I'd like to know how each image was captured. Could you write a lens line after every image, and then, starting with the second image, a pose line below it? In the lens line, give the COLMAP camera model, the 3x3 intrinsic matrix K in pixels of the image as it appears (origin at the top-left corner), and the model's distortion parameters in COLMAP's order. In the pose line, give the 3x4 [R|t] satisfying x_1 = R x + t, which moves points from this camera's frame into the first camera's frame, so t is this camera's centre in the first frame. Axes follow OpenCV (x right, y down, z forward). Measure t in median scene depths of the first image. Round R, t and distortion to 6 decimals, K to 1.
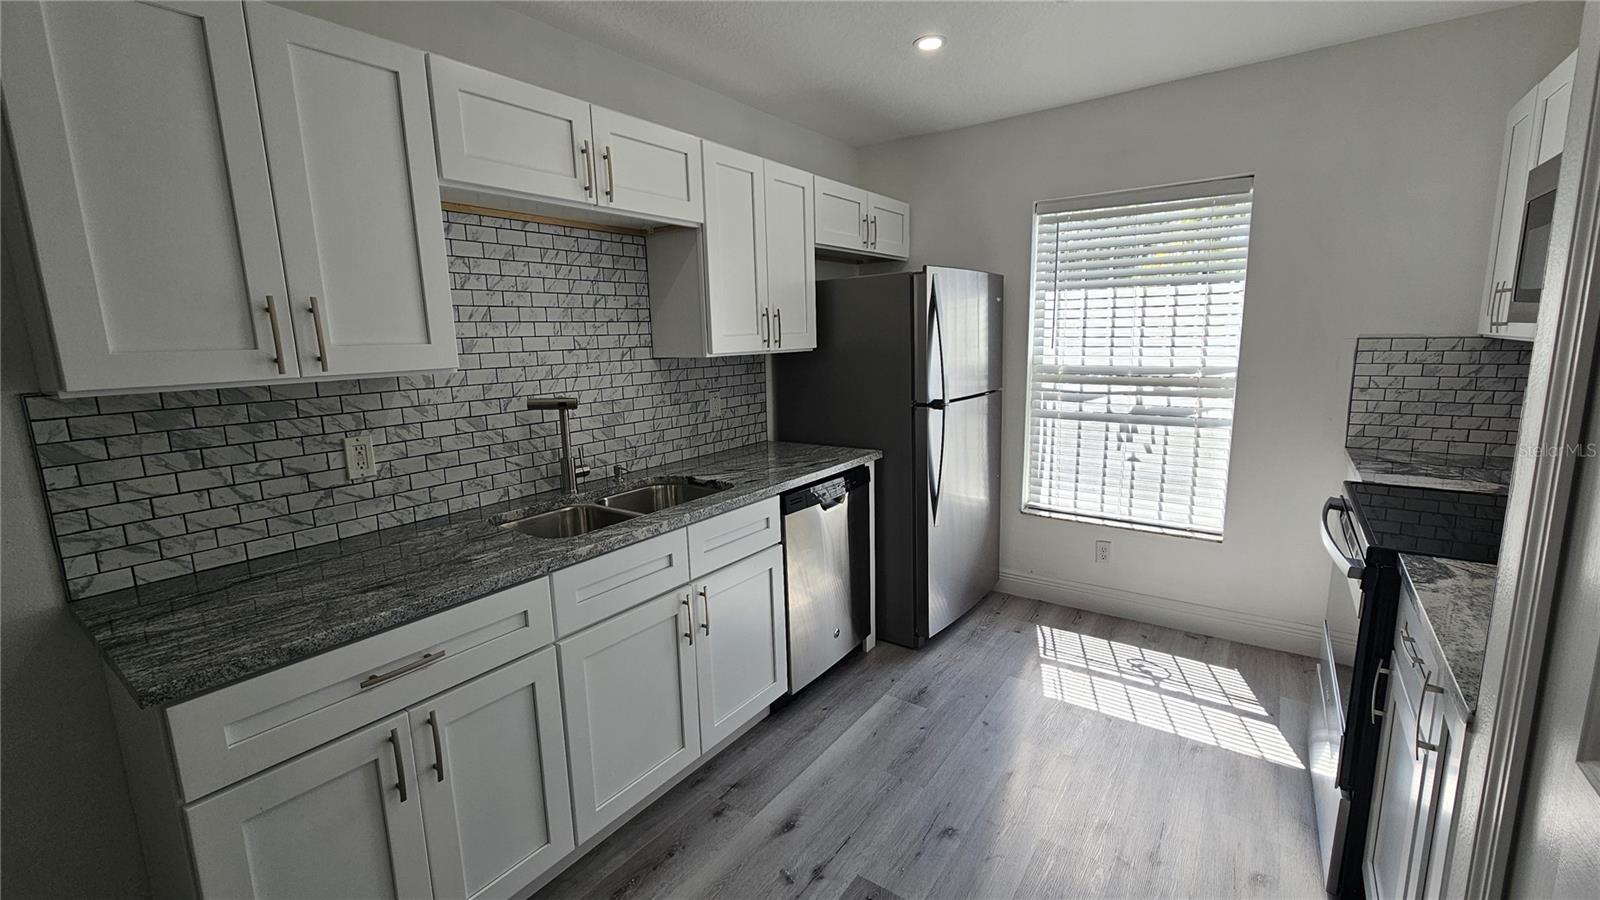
lens RADIAL K [[656.4, 0, 799.3], [0, 656.4, 446.0], [0, 0, 1]] dist [0.000405, 0.000793]
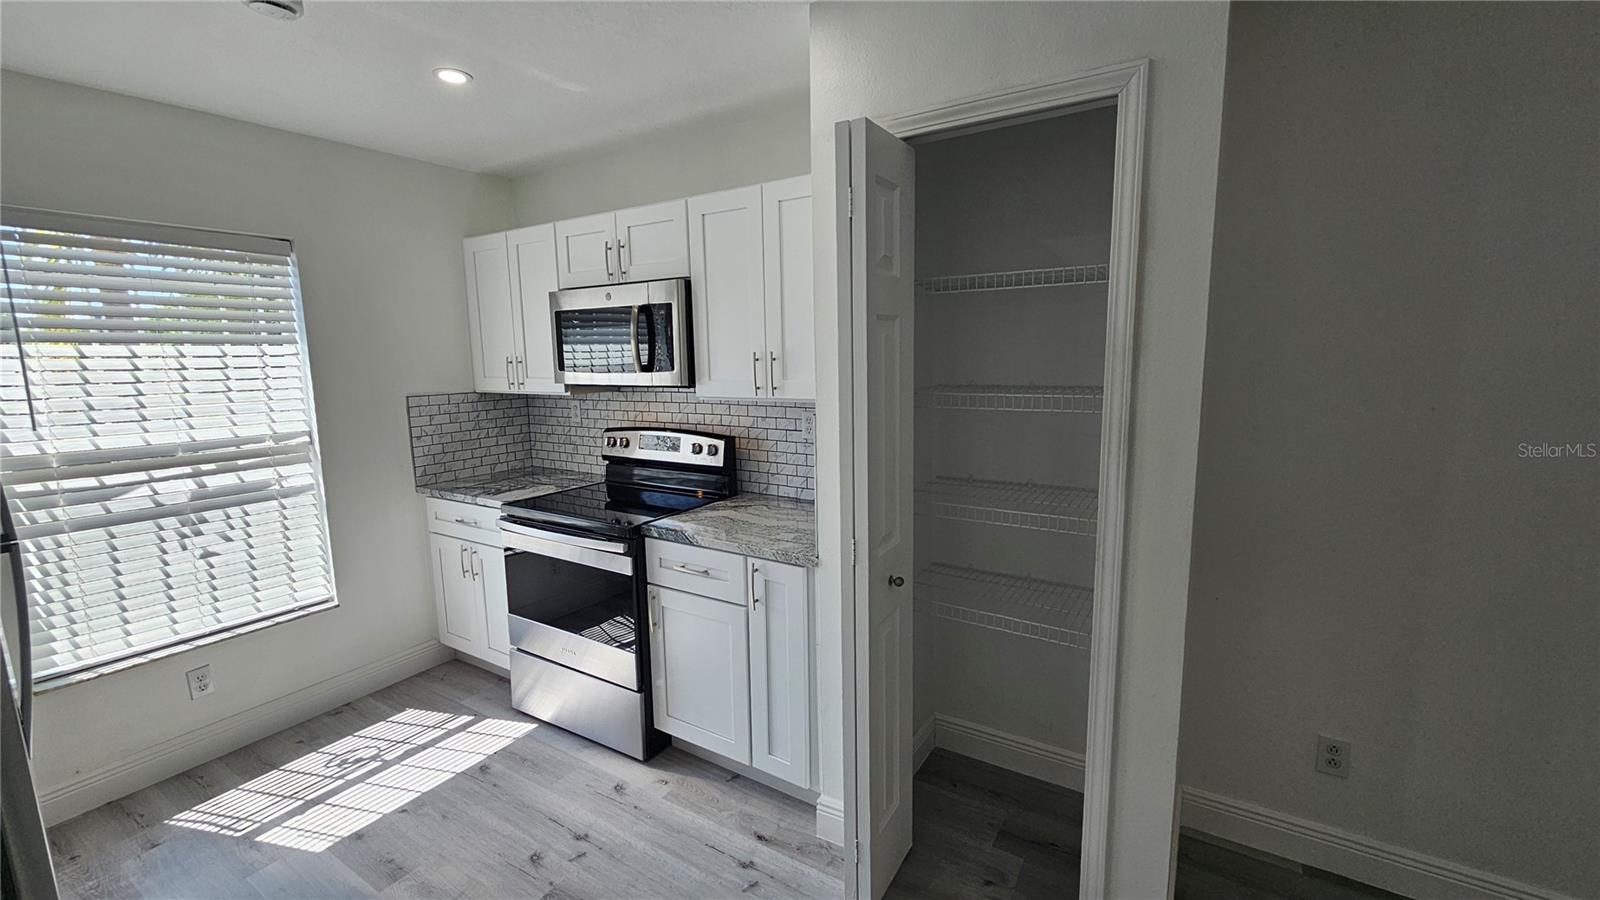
lens RADIAL K [[656.4, 0, 799.3], [0, 656.4, 446.0], [0, 0, 1]] dist [0.000405, 0.000793]
pose [[-0.062136, -0.115735, 0.991335, -0.341147], [0.191607, 0.973395, 0.125650, -0.076595], [-0.979503, 0.197754, -0.038307, 0.307533]]
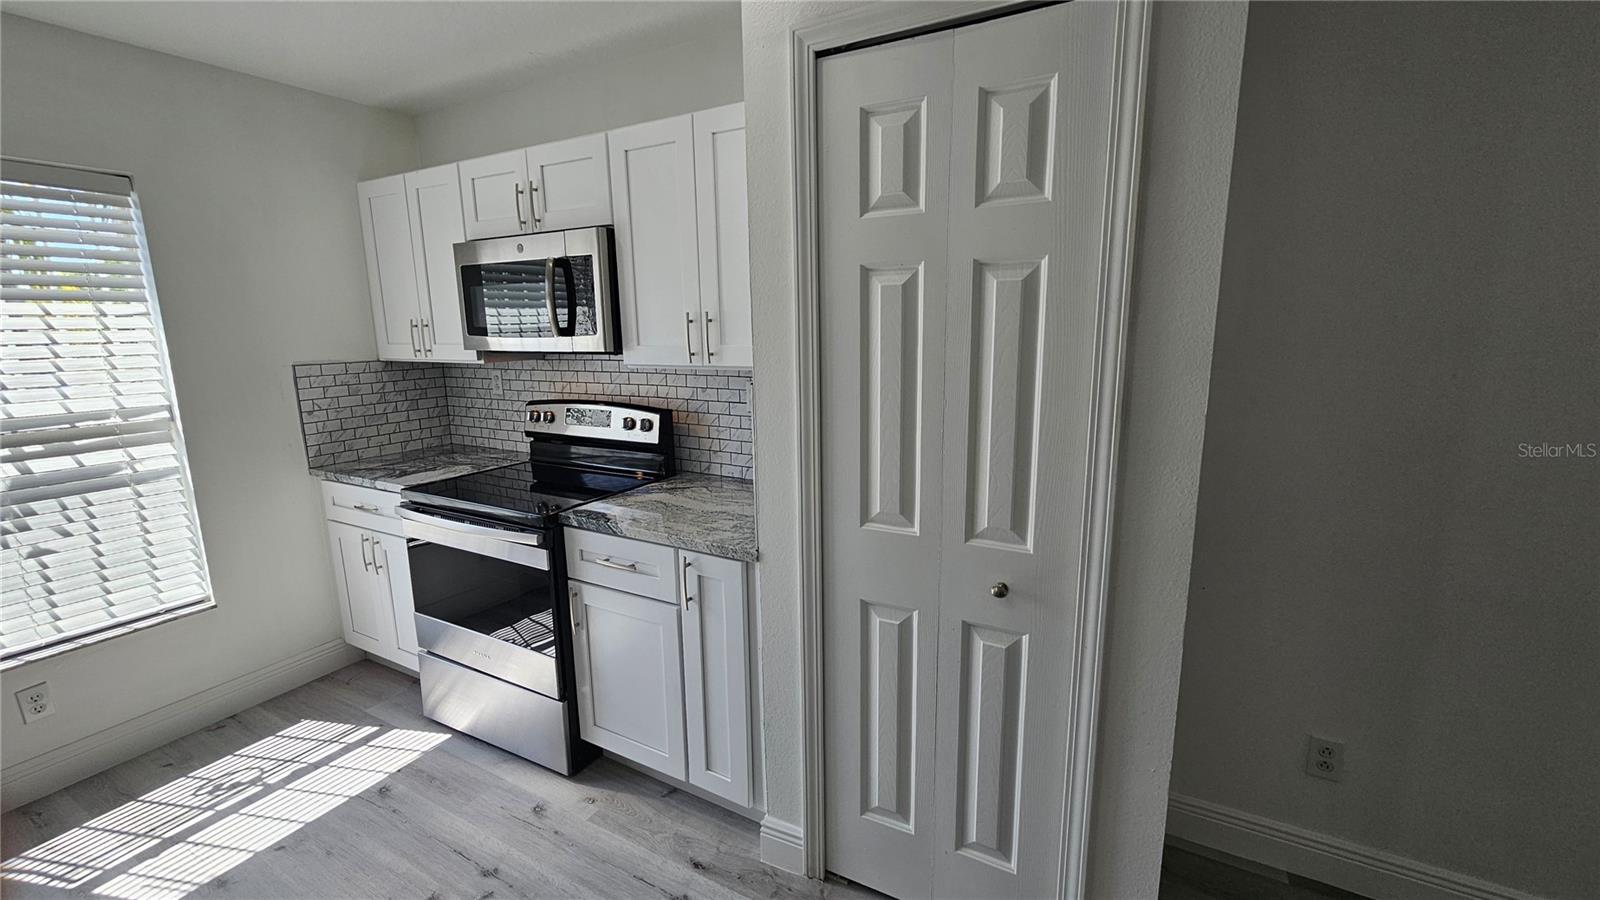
lens RADIAL K [[656.4, 0, 799.3], [0, 656.4, 446.0], [0, 0, 1]] dist [0.000405, 0.000793]
pose [[-0.118344, -0.156604, 0.980546, -0.249410], [0.188900, 0.965901, 0.177064, -0.062308], [-0.974839, 0.206180, -0.084726, 0.281348]]
